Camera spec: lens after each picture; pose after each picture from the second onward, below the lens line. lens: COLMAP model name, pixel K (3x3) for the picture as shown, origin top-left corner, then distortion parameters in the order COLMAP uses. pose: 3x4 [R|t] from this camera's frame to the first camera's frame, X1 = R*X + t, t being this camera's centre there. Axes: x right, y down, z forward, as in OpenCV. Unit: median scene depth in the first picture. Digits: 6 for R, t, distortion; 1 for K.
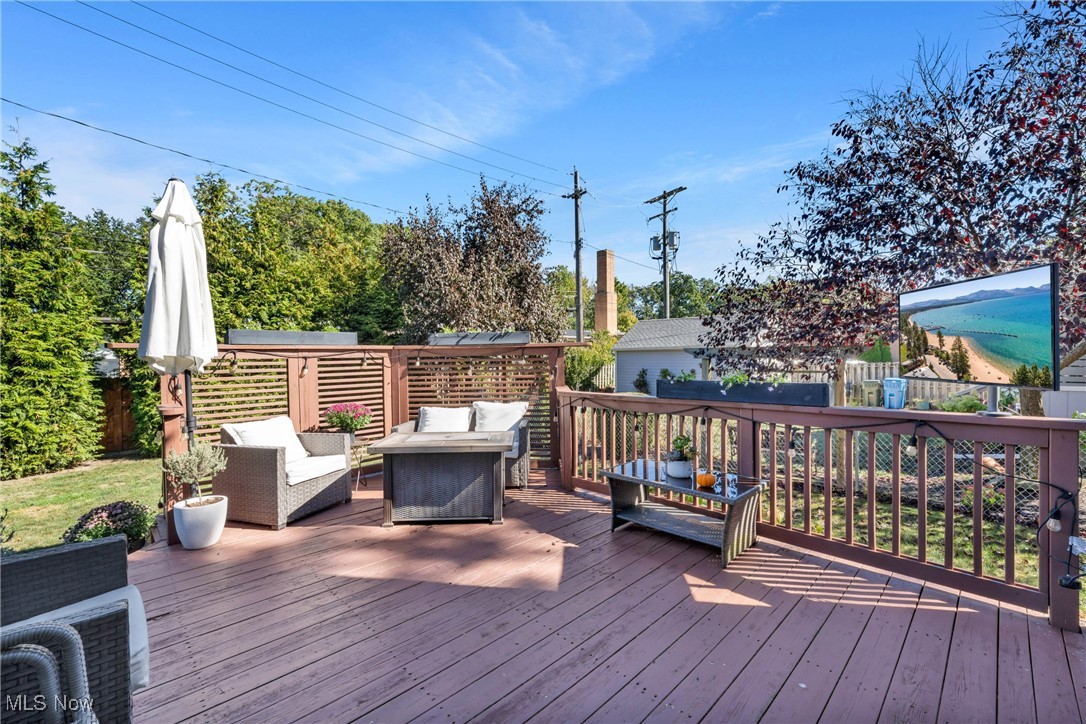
lens RADIAL K [[452.4, 0, 538.3], [0, 452.4, 366.8], [0, 0, 1]] dist [0.002030, 0.000112]
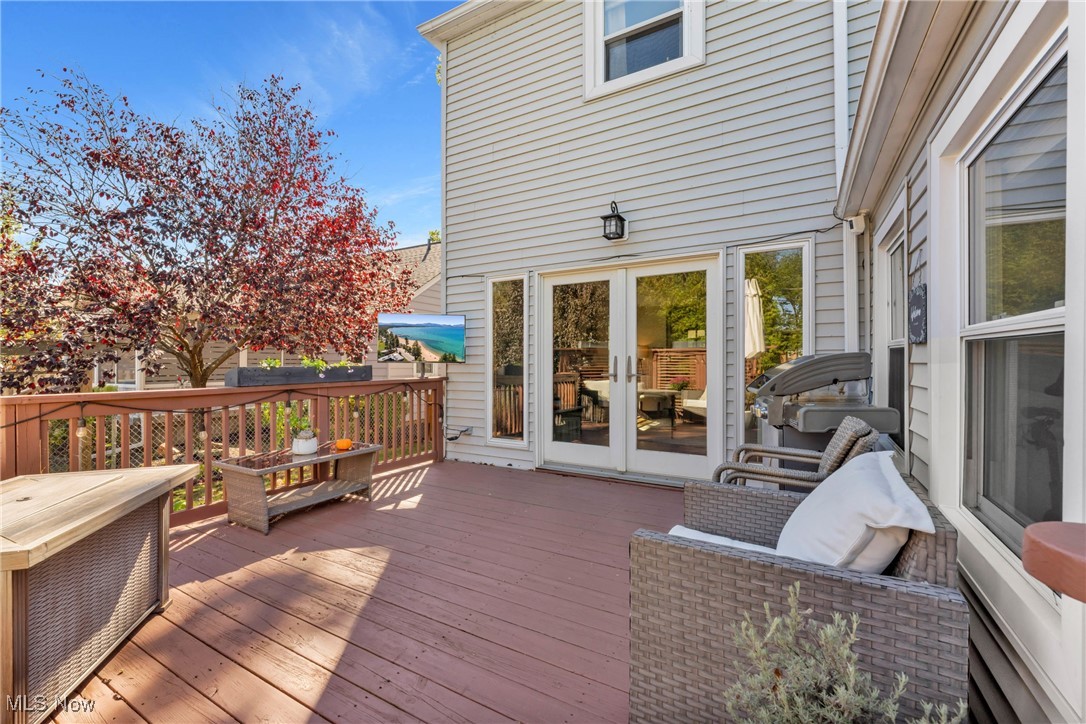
lens RADIAL K [[452.4, 0, 537.2], [0, 452.4, 359.6], [0, 0, 1]] dist [0.002030, 0.000112]
pose [[-0.272704, 0.016307, 0.961960, -1.122641], [0.025731, 0.999622, -0.009651, 0.052192], [-0.961754, 0.022120, -0.273020, 0.948418]]
